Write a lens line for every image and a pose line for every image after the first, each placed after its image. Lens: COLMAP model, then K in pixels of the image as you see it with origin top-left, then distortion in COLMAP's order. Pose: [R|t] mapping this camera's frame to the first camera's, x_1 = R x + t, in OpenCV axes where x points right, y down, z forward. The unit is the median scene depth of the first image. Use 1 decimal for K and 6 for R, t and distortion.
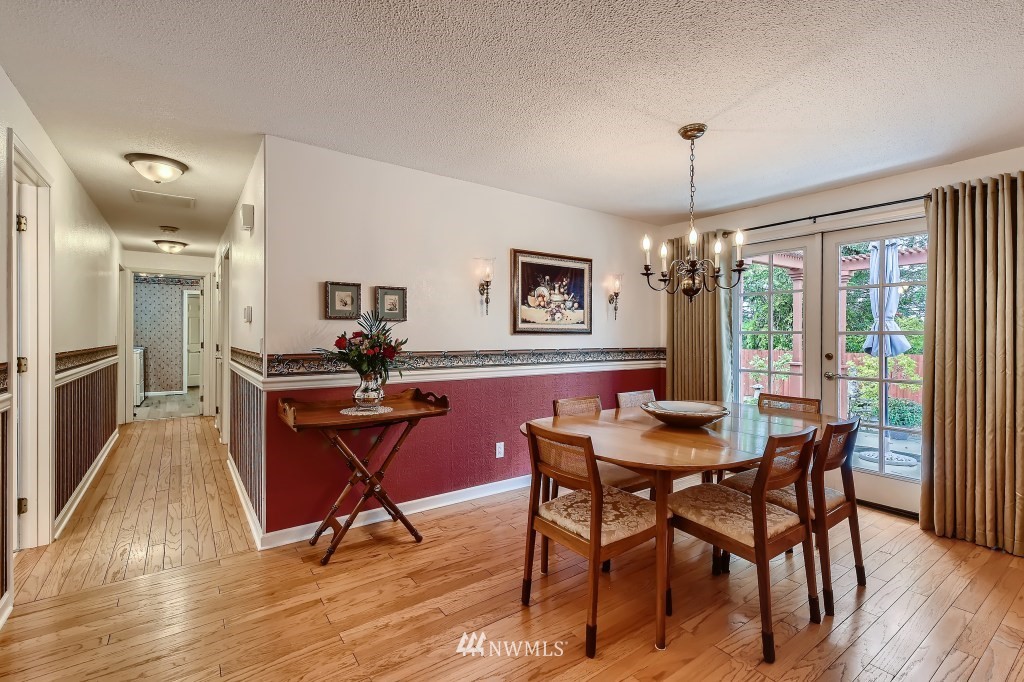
lens RADIAL K [[455.1, 0, 514.5], [0, 455.1, 330.4], [0, 0, 1]] dist [0.003854, -0.000090]
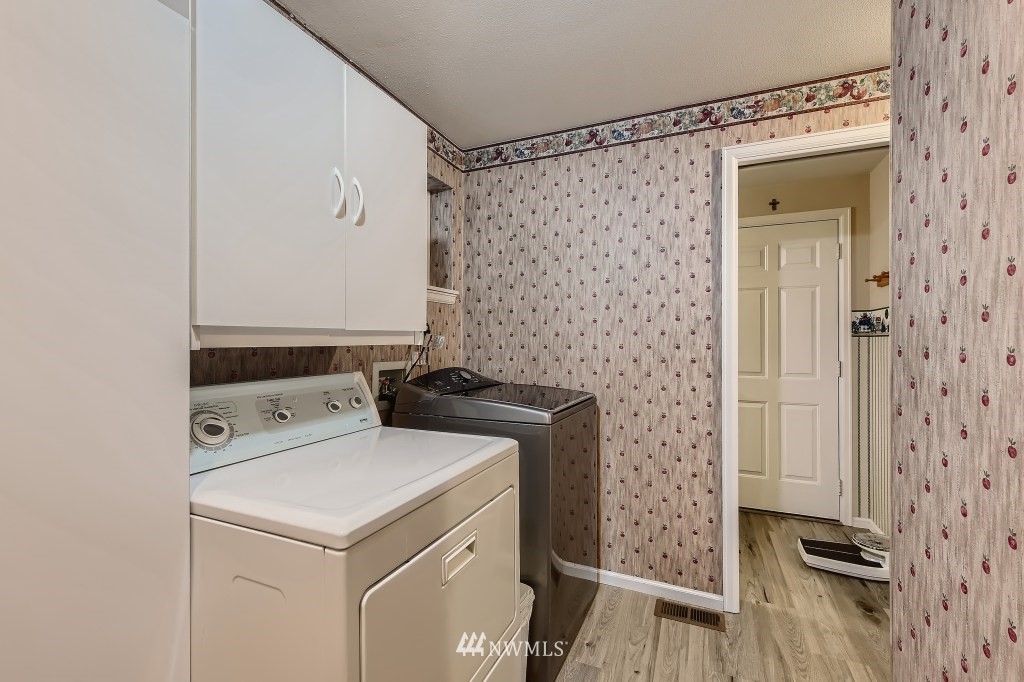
lens RADIAL K [[451.9, 0, 512.8], [0, 451.9, 343.5], [0, 0, 1]] dist [0.014650, -0.000648]
pose [[0.508507, 0.000986, -0.861057, -1.496997], [0.007613, 0.999955, 0.005641, 0.014818], [0.861024, -0.009424, 0.508477, 2.036365]]
